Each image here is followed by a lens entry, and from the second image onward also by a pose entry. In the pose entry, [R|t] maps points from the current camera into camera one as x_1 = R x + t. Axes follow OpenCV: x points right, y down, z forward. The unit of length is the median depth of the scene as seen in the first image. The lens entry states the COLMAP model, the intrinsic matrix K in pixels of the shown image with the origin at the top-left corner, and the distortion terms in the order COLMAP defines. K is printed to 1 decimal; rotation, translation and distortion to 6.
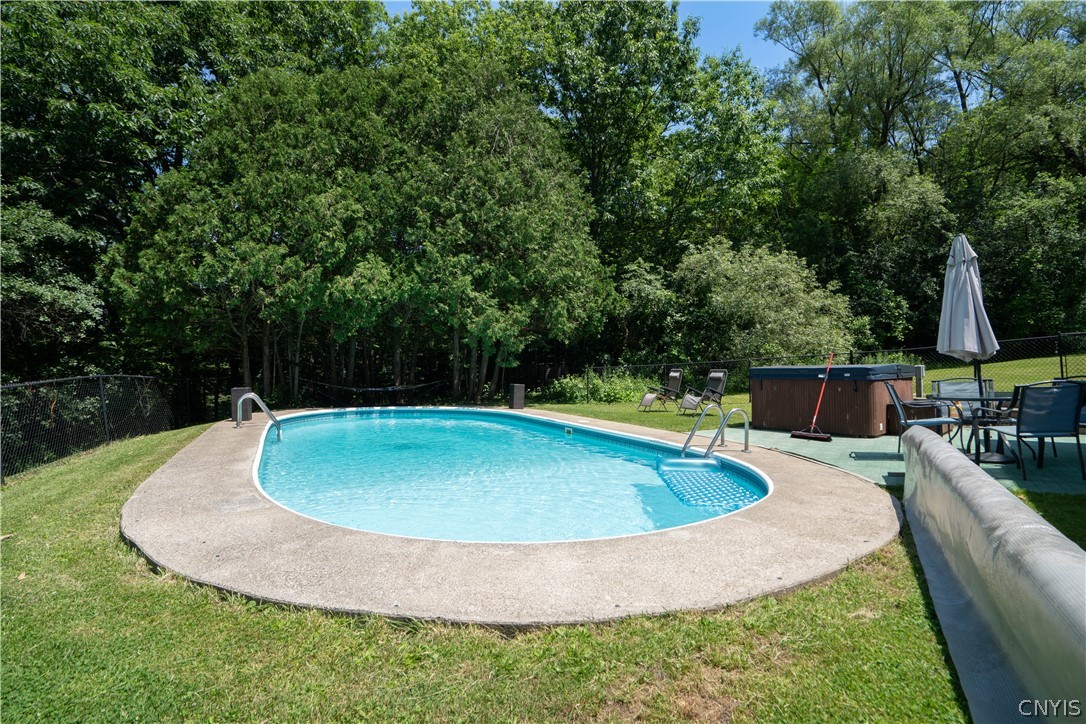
lens RADIAL K [[503.7, 0, 538.2], [0, 503.7, 360.6], [0, 0, 1]] dist [-0.060618, 0.023987]
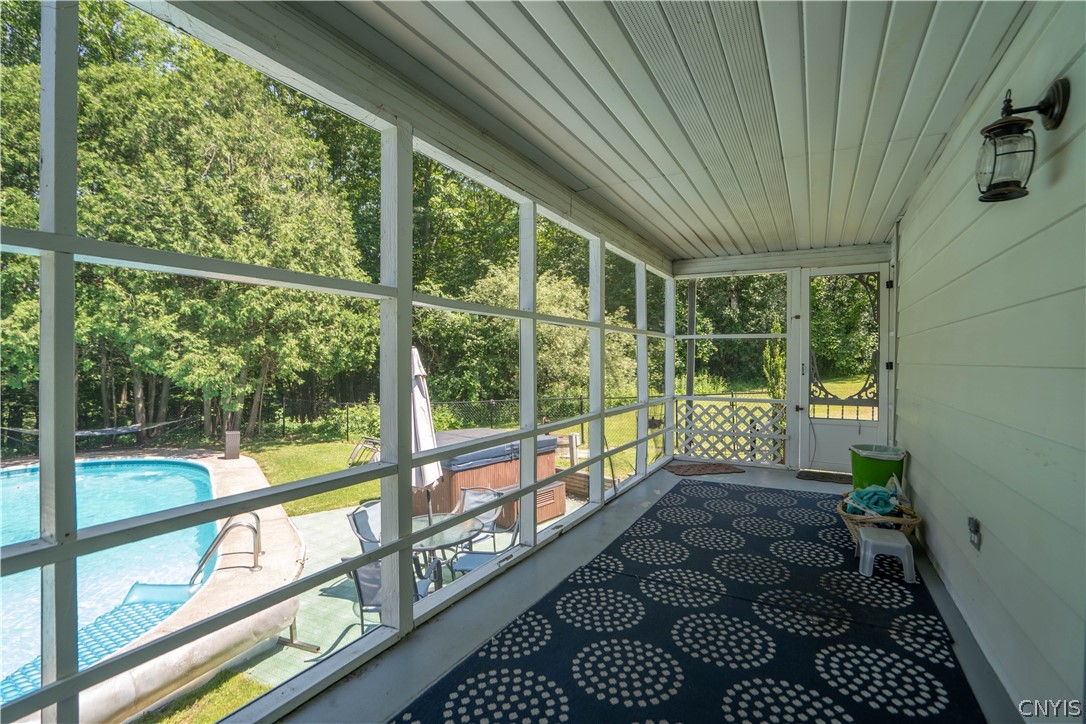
lens RADIAL K [[503.7, 0, 538.2], [0, 503.7, 360.6], [0, 0, 1]] dist [-0.060618, 0.023987]
pose [[0.992304, -0.003626, 0.123773, 0.392801], [0.000852, 0.999747, 0.022459, -0.101217], [-0.123823, -0.022181, 0.992056, 0.035751]]
